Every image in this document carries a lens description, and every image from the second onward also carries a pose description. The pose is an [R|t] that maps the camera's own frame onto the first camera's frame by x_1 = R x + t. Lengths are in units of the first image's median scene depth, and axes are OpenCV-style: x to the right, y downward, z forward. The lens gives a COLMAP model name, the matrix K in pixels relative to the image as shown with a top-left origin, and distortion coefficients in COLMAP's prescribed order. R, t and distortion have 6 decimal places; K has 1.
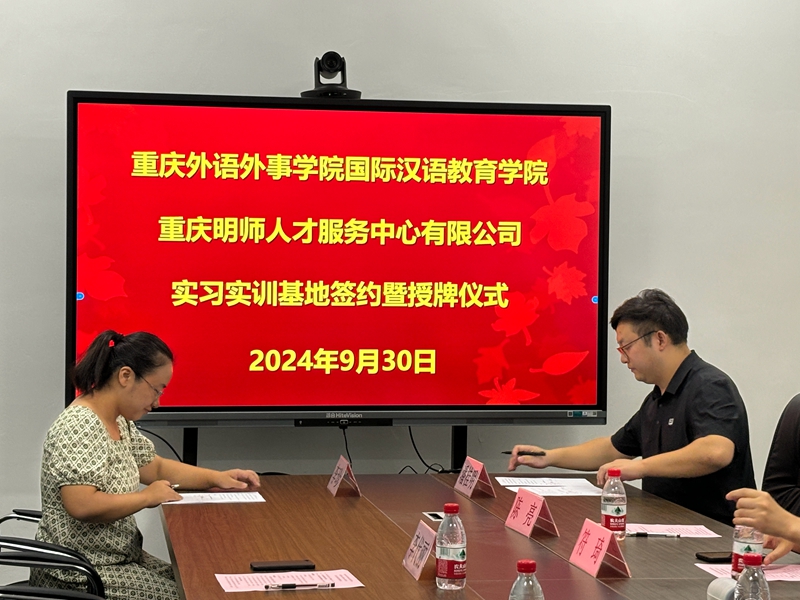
lens RADIAL K [[1771.5, 0, 400.0], [0, 1771.5, 296.3], [0, 0, 1]] dist [0.090595, 0.000000]
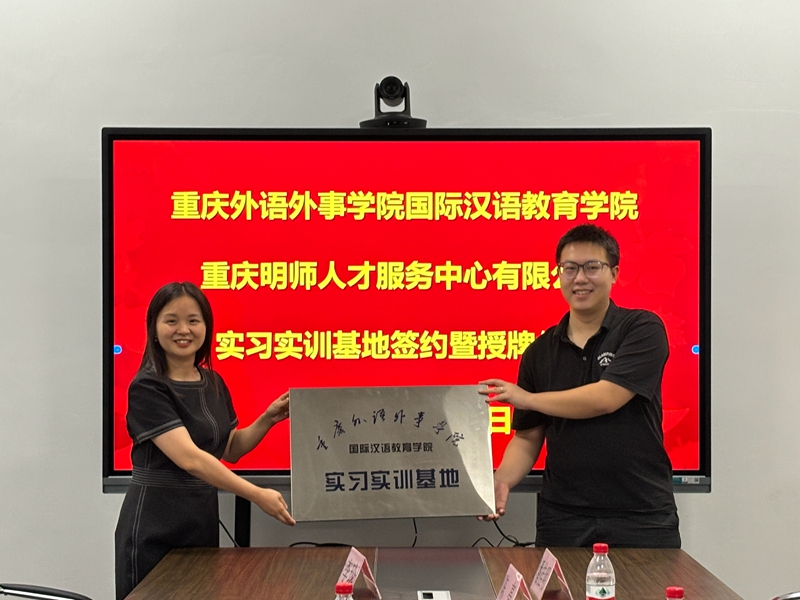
lens RADIAL K [[1946.2, 0, 400.0], [0, 1946.2, 303.5], [0, 0, 1]] dist [0.100163, 0.000000]
pose [[0.985688, -0.011494, -0.168185, 0.131679], [0.007669, 0.999697, -0.023375, 0.000625], [0.168403, 0.021750, 0.985478, 0.027051]]
